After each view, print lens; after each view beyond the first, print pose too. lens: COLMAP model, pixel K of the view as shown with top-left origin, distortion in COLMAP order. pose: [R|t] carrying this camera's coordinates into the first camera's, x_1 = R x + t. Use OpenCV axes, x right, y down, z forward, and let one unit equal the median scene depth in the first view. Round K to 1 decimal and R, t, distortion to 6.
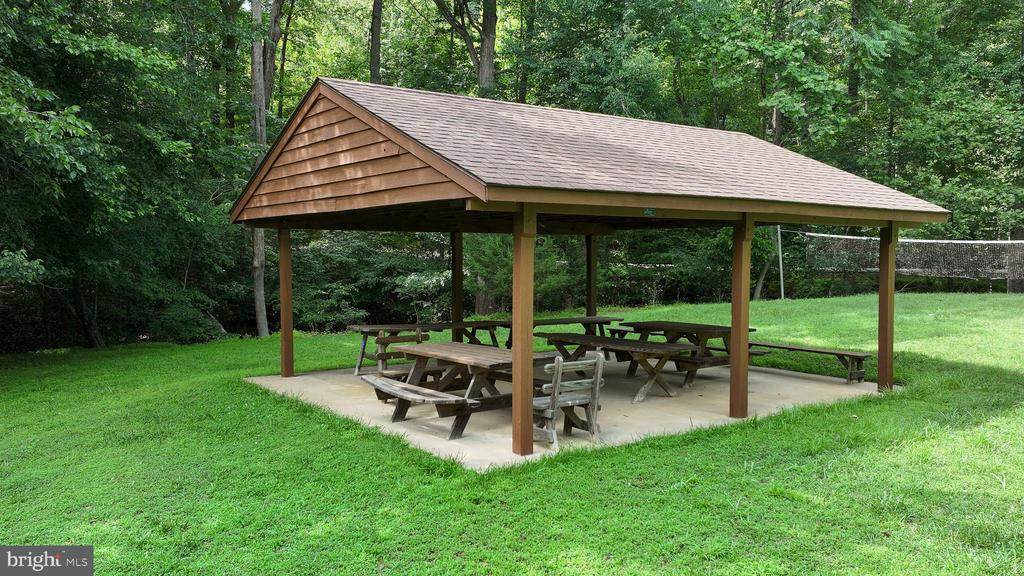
lens RADIAL K [[819.6, 0, 510.9], [0, 819.6, 281.3], [0, 0, 1]] dist [0.022569, -0.010738]
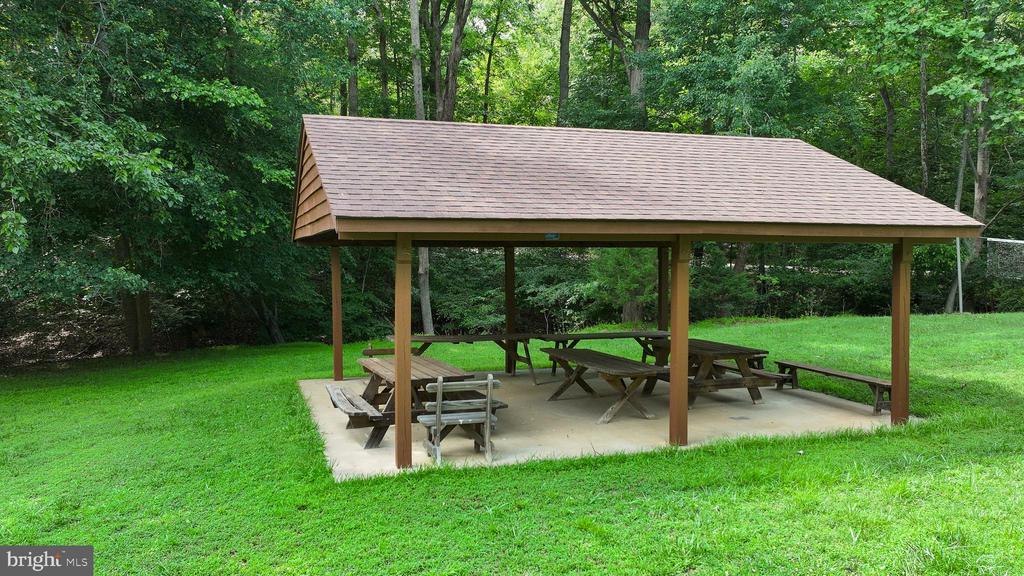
lens RADIAL K [[819.6, 0, 509.6], [0, 819.6, 291.6], [0, 0, 1]] dist [0.022569, -0.010738]
pose [[0.951303, 0.008357, -0.308143, 0.310159], [-0.004182, 0.999890, 0.014207, -0.021739], [0.308228, -0.012226, 0.951234, 0.020783]]
